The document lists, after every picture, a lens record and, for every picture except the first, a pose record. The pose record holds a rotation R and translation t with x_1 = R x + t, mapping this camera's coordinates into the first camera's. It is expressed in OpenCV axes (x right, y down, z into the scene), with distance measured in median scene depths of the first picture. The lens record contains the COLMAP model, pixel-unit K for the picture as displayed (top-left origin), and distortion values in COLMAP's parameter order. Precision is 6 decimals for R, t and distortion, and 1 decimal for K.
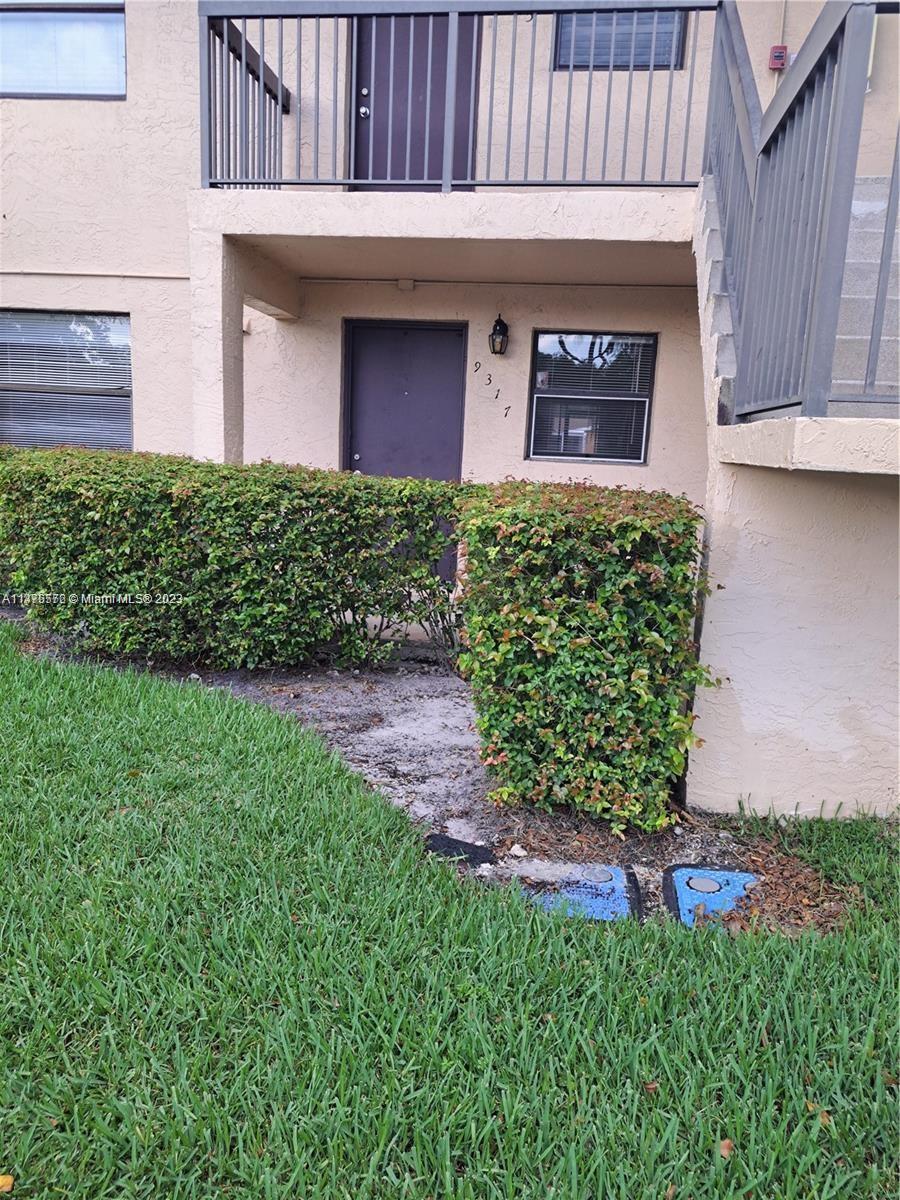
lens RADIAL K [[866.2, 0, 456.6], [0, 866.2, 604.1], [0, 0, 1]] dist [0.047350, -0.021731]
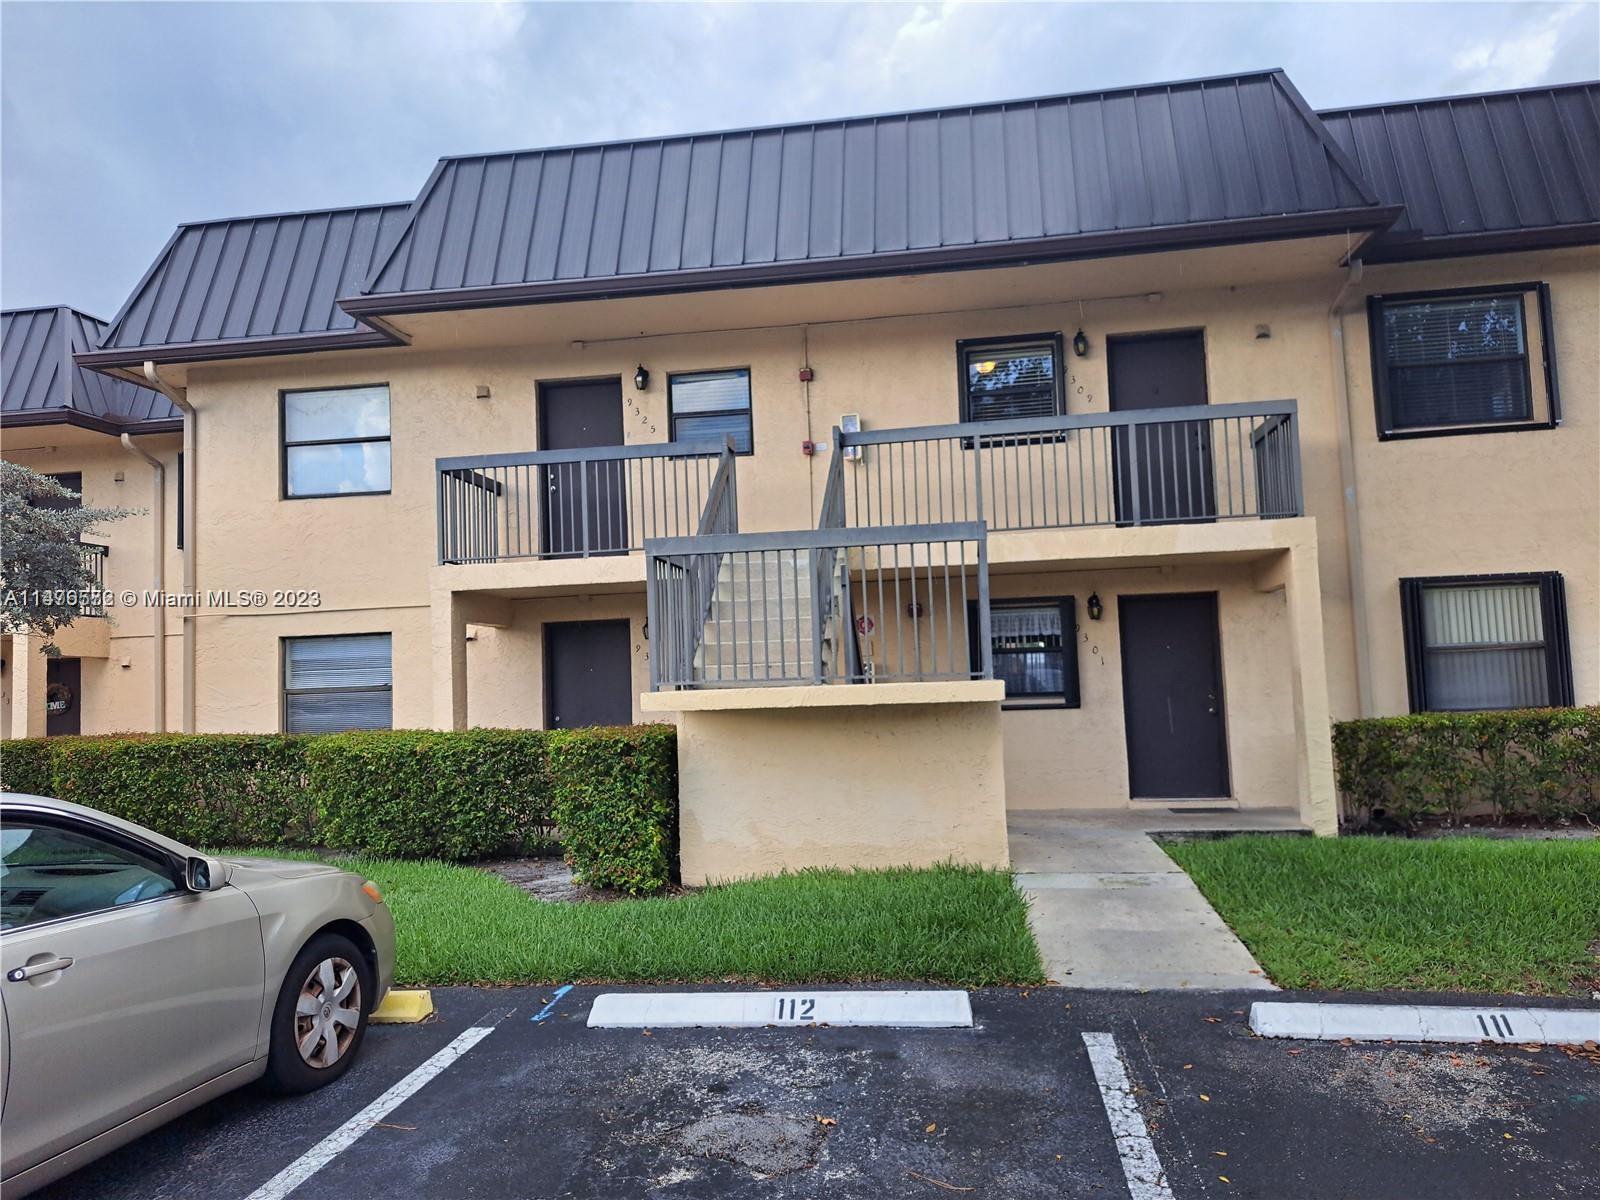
lens RADIAL K [[1154.9, 0, 803.3], [0, 1154.9, 593.6], [0, 0, 1]] dist [0.047350, -0.021731]
pose [[0.996258, -0.086313, 0.004495, 0.432797], [0.084506, 0.961842, -0.260230, 0.225891], [0.018138, 0.259636, 0.965536, -1.231248]]
